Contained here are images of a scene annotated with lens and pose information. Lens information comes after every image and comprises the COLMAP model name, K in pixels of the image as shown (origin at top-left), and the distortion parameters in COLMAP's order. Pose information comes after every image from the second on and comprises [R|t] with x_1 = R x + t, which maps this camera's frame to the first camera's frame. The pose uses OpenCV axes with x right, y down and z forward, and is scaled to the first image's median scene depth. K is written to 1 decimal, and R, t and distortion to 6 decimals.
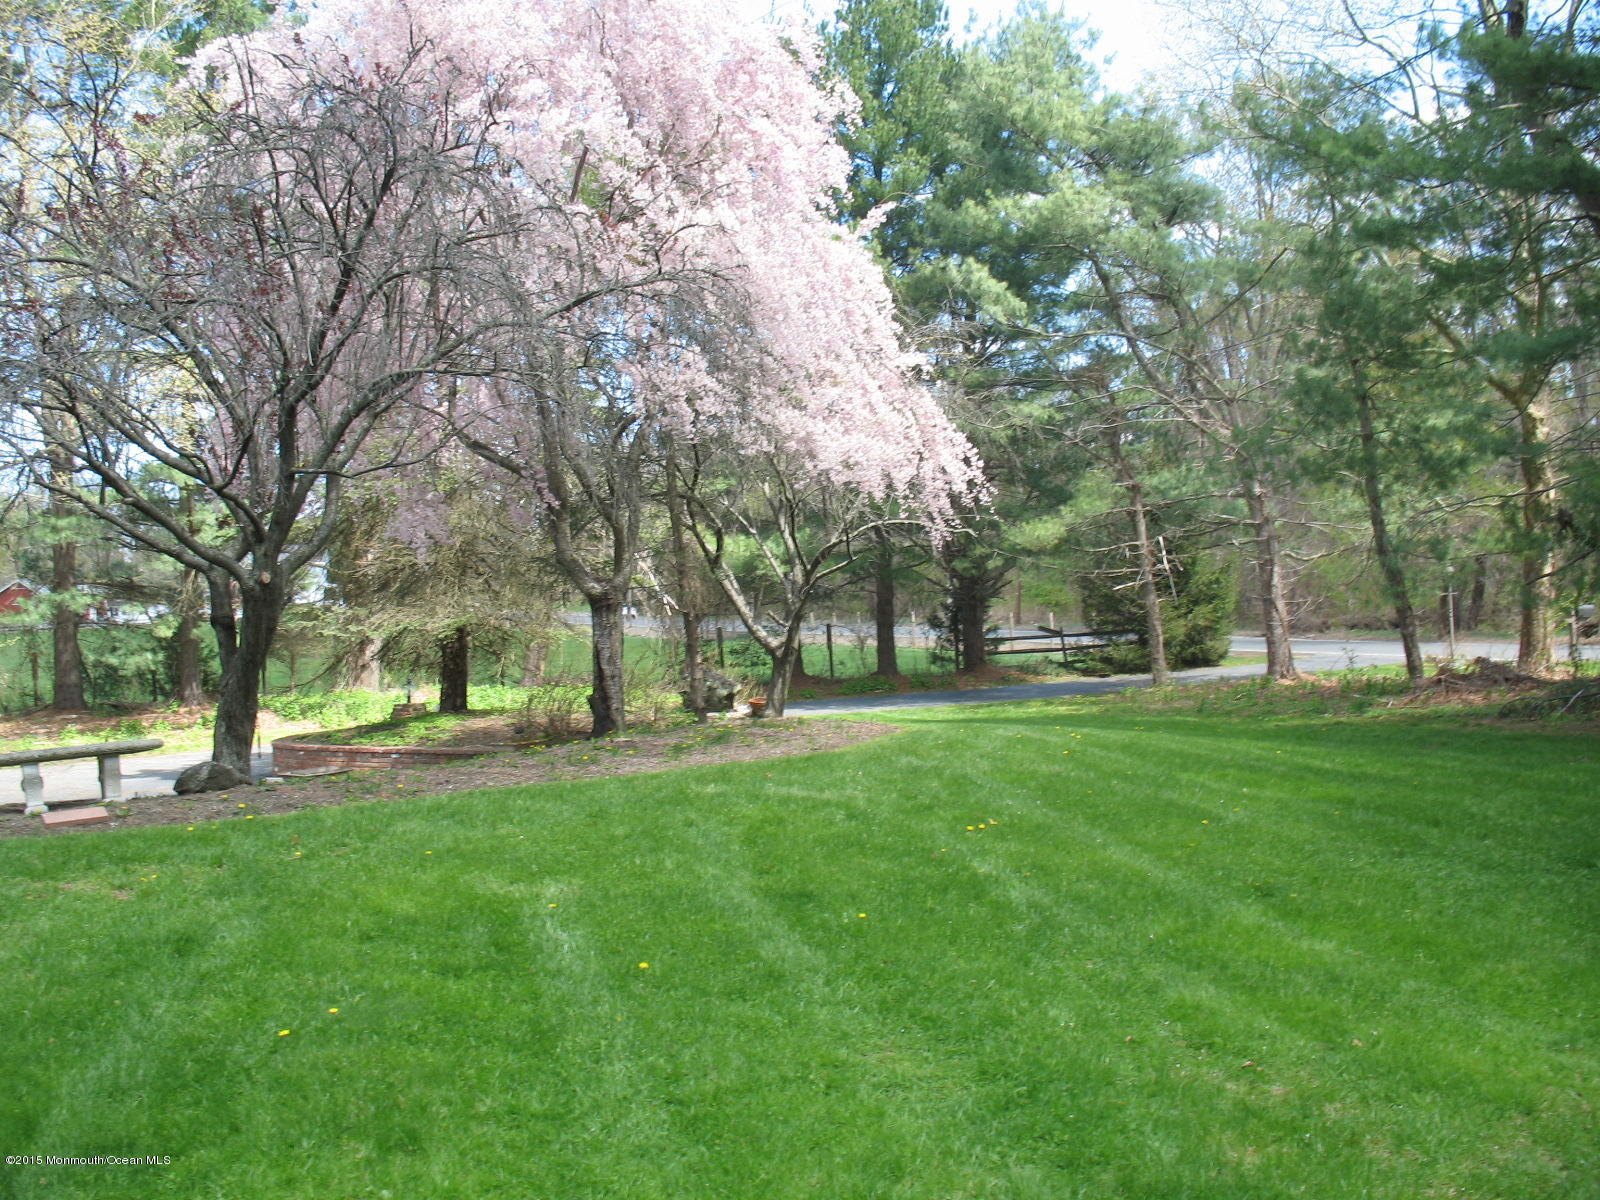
lens RADIAL K [[1654.0, 0, 800.0], [0, 1654.0, 600.0], [0, 0, 1]] dist [-0.176155, 0.199020]
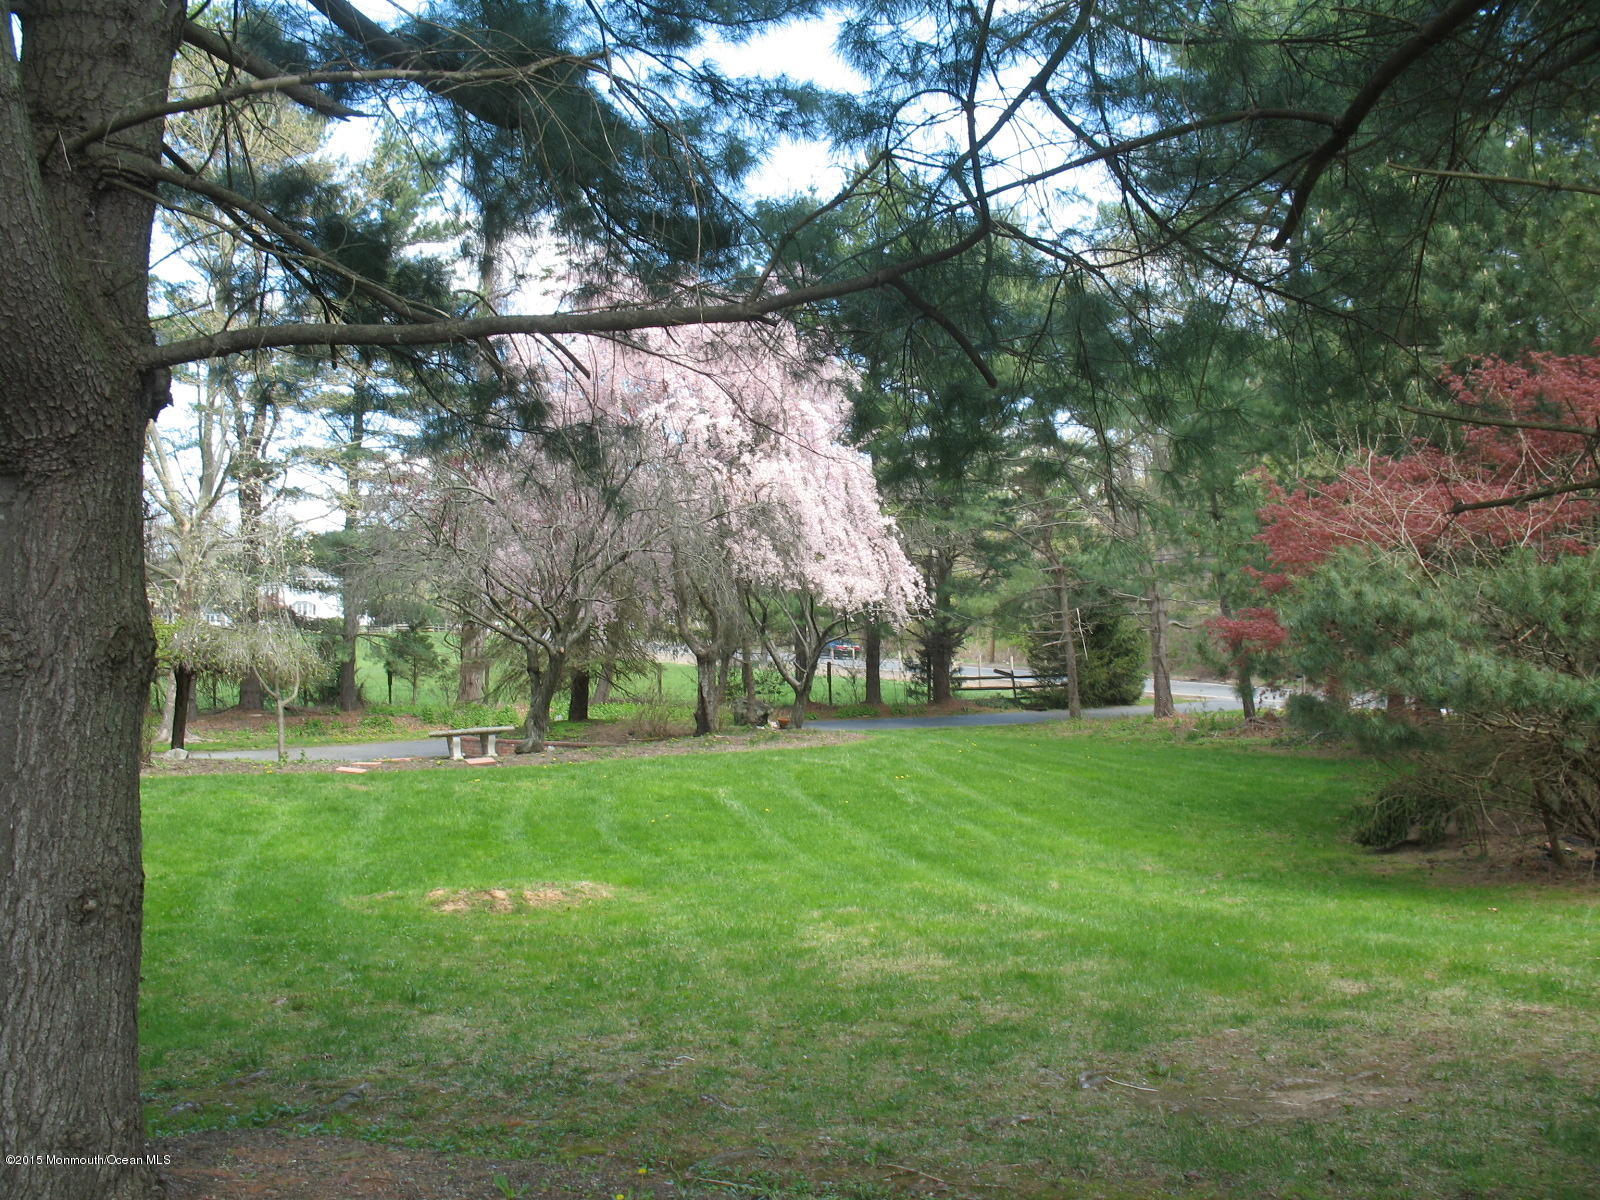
lens RADIAL K [[1654.0, 0, 800.0], [0, 1654.0, 600.0], [0, 0, 1]] dist [-0.176155, 0.199020]
pose [[0.999494, 0.031747, 0.001793, -0.011237], [-0.031717, 0.999387, -0.014796, -0.018257], [-0.002262, 0.014732, 0.999889, -0.357082]]
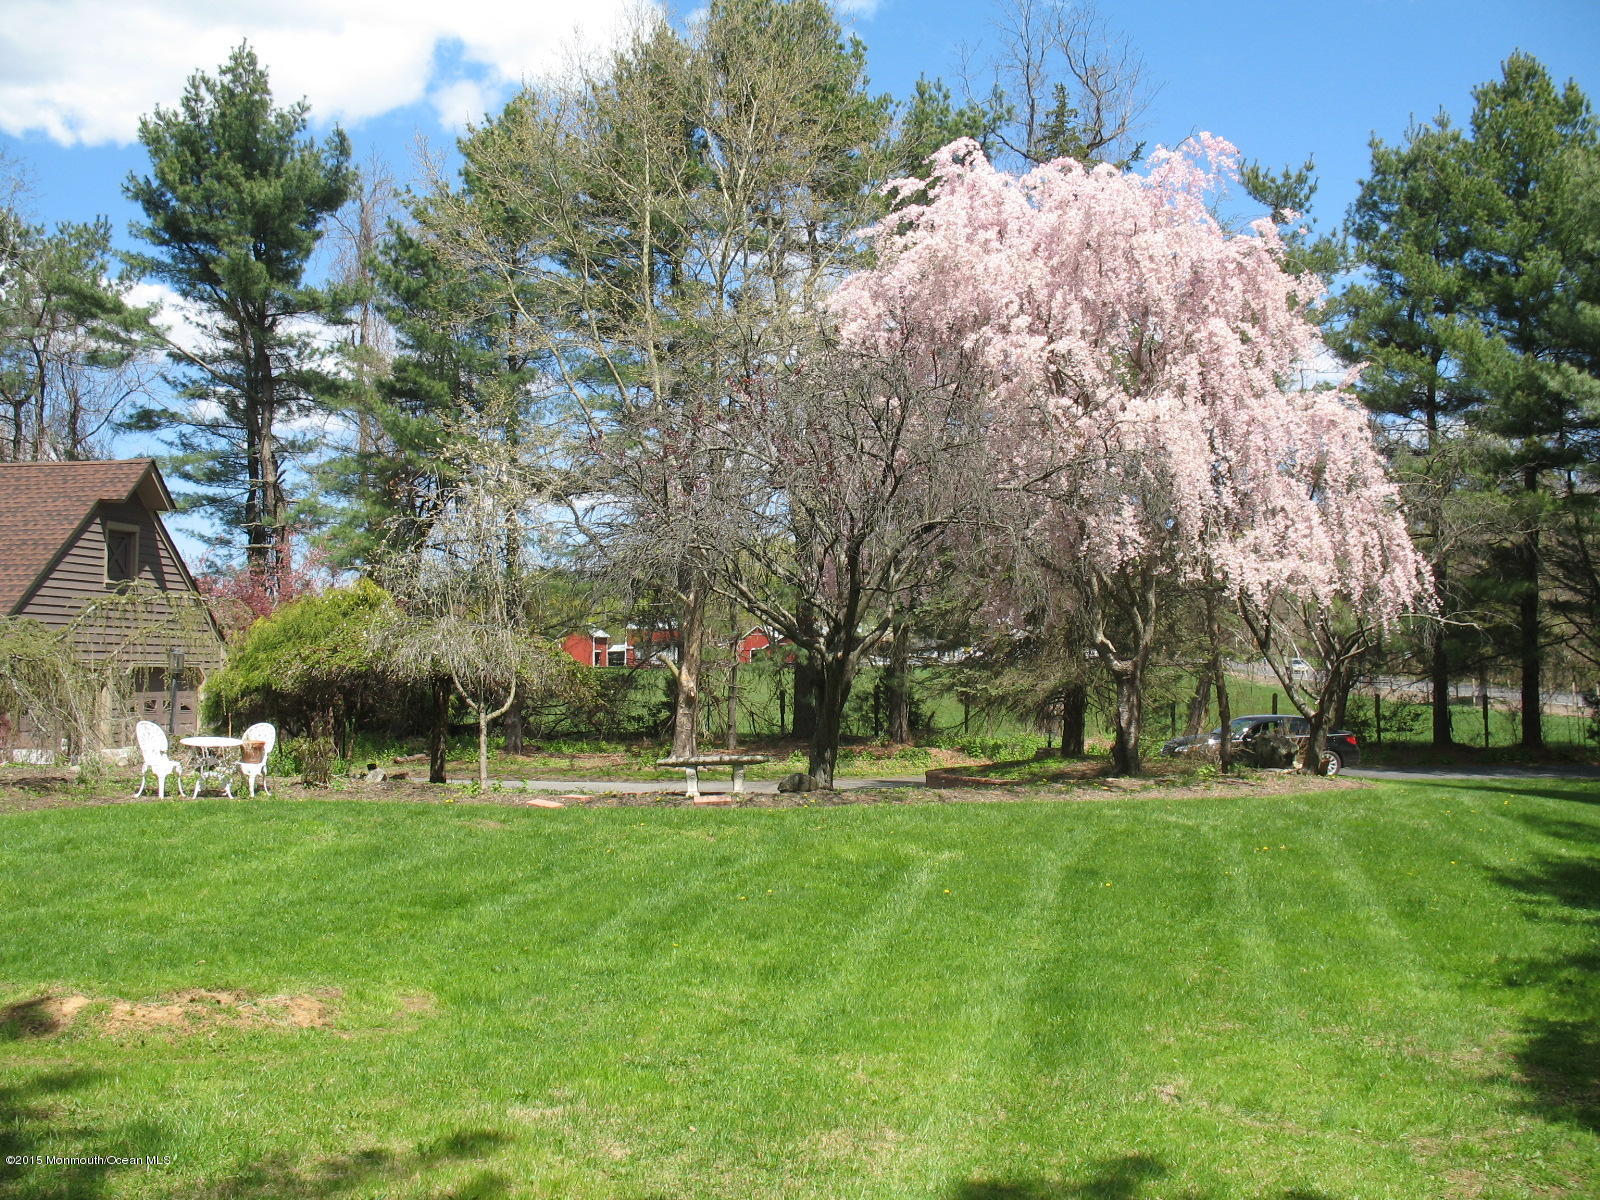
lens RADIAL K [[1669.3, 0, 794.8], [0, 1669.3, 544.4], [0, 0, 1]] dist [-0.147503, 0.212300]
pose [[0.894962, 0.007882, -0.446073, 0.118456], [-0.035867, 0.997879, -0.054329, -0.010895], [0.444699, 0.064622, 0.893346, -0.152590]]
